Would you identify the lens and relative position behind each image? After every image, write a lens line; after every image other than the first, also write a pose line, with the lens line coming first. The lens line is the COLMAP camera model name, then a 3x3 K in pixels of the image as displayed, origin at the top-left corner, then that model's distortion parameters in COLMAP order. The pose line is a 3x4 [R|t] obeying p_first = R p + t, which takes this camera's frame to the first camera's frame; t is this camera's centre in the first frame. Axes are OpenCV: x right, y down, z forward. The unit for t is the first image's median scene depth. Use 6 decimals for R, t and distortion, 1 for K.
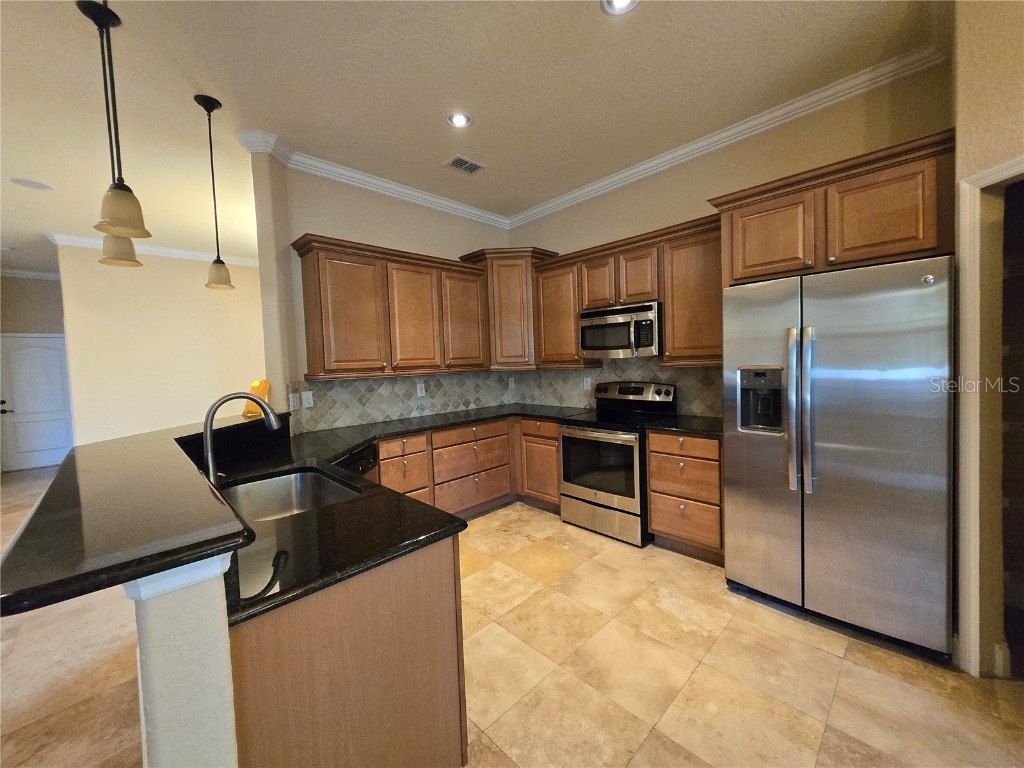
lens RADIAL K [[399.1, 0, 512.3], [0, 399.1, 378.8], [0, 0, 1]] dist [0.006935, -0.003553]
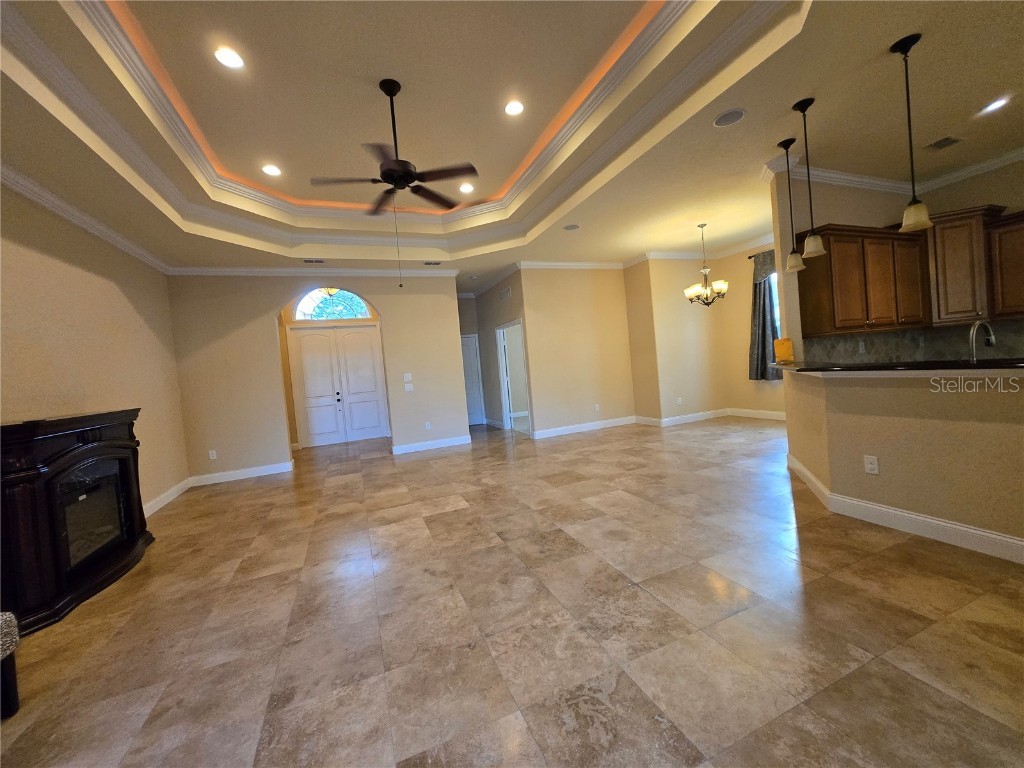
lens RADIAL K [[403.8, 0, 514.5], [0, 403.8, 375.3], [0, 0, 1]] dist [0.007855, -0.003571]
pose [[0.924787, -0.035299, -0.378845, -0.834392], [0.037371, 0.999300, -0.001886, 0.085236], [0.378646, -0.012413, 0.925458, -0.540449]]
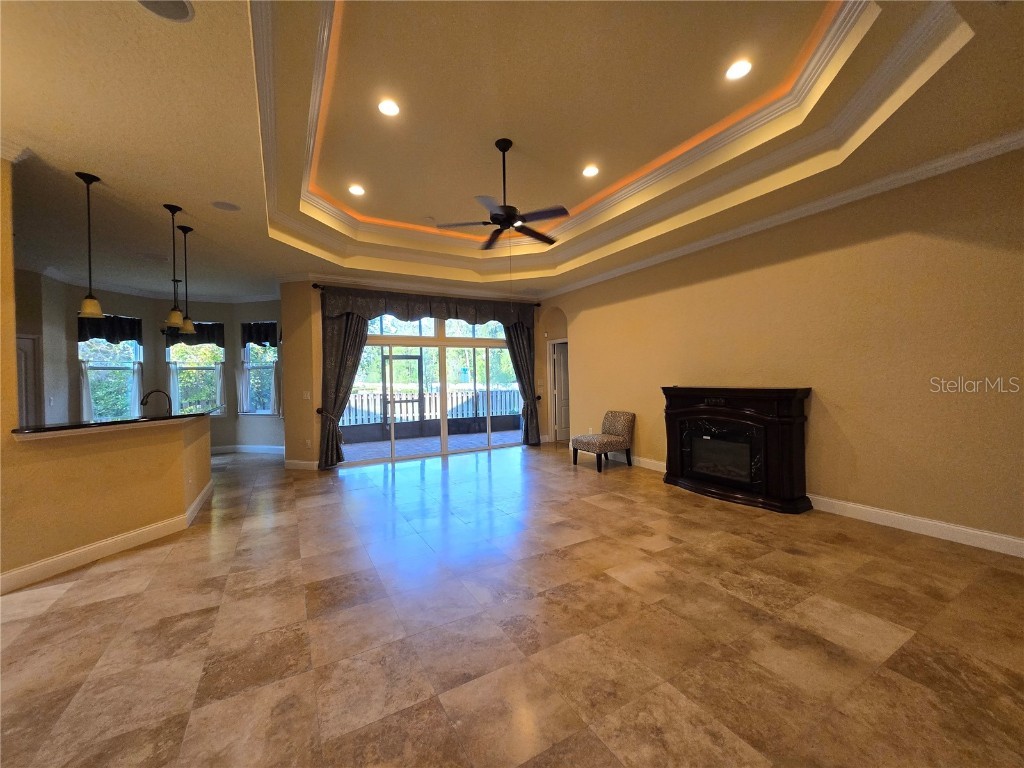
lens RADIAL K [[399.1, 0, 512.3], [0, 399.1, 378.8], [0, 0, 1]] dist [0.006935, -0.003553]
pose [[-0.966129, 0.054873, 0.252159, -1.742341], [0.066545, 0.997060, 0.037990, 0.008509], [-0.249333, 0.053483, -0.966940, 1.422642]]
